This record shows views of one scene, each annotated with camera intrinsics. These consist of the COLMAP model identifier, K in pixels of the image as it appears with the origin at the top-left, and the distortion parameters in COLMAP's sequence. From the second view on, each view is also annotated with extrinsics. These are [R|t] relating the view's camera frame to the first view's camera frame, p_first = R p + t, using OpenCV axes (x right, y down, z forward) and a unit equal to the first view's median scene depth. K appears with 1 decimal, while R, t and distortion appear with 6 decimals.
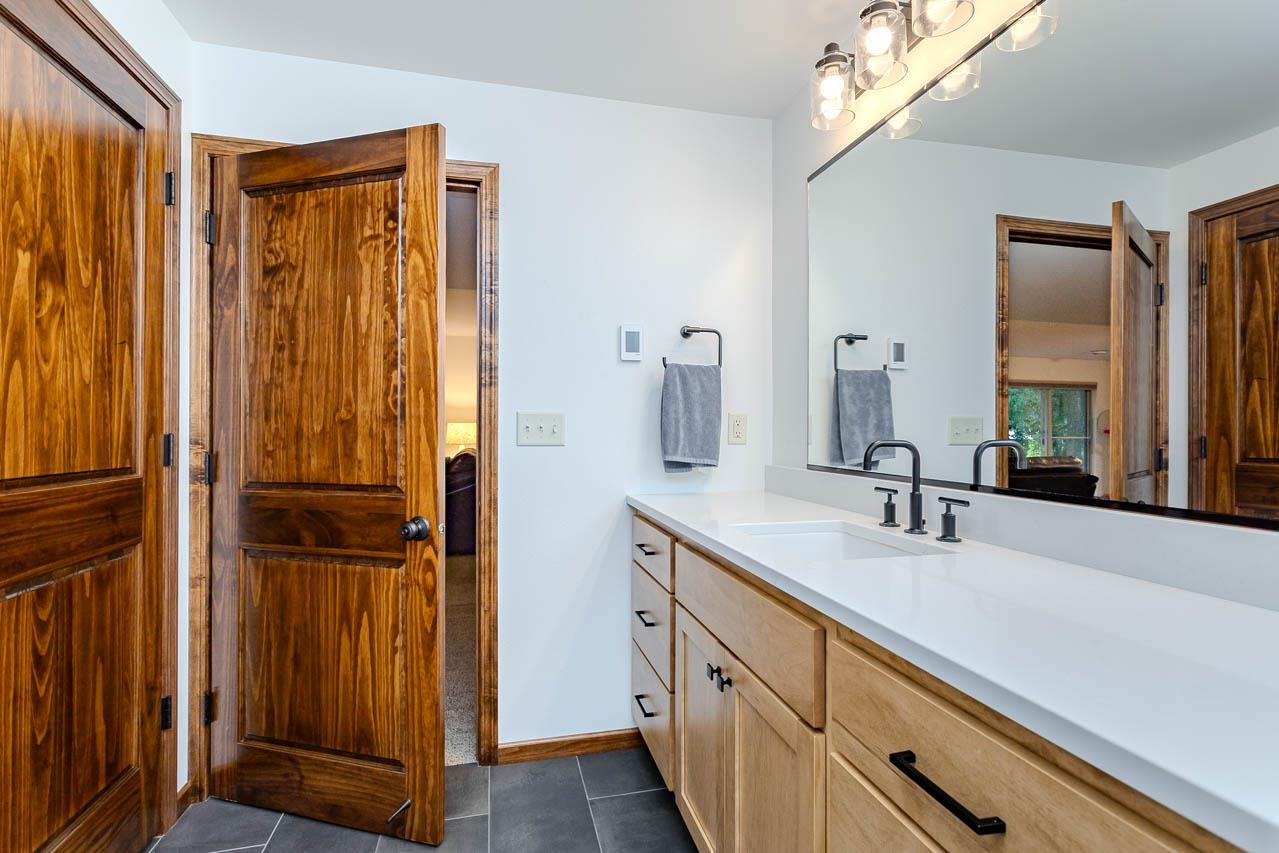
lens RADIAL K [[605.4, 0, 636.8], [0, 605.4, 432.2], [0, 0, 1]] dist [0.004818, -0.000106]
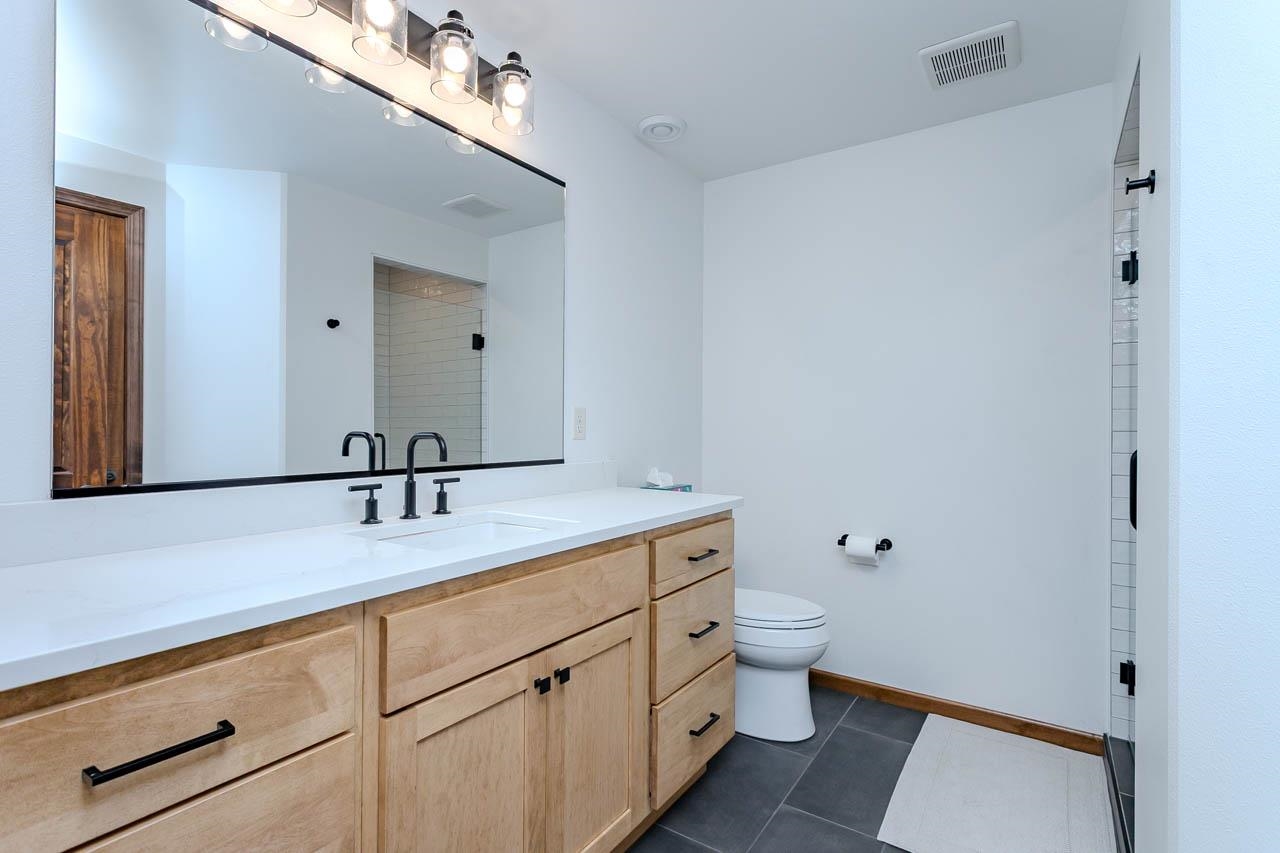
lens RADIAL K [[605.9, 0, 639.3], [0, 605.9, 421.6], [0, 0, 1]] dist [0.004818, -0.000106]
pose [[-0.676451, -0.008100, 0.736443, -0.662442], [-0.009899, 0.999949, 0.001905, -0.017268], [-0.736421, -0.006002, -0.676496, 1.485203]]
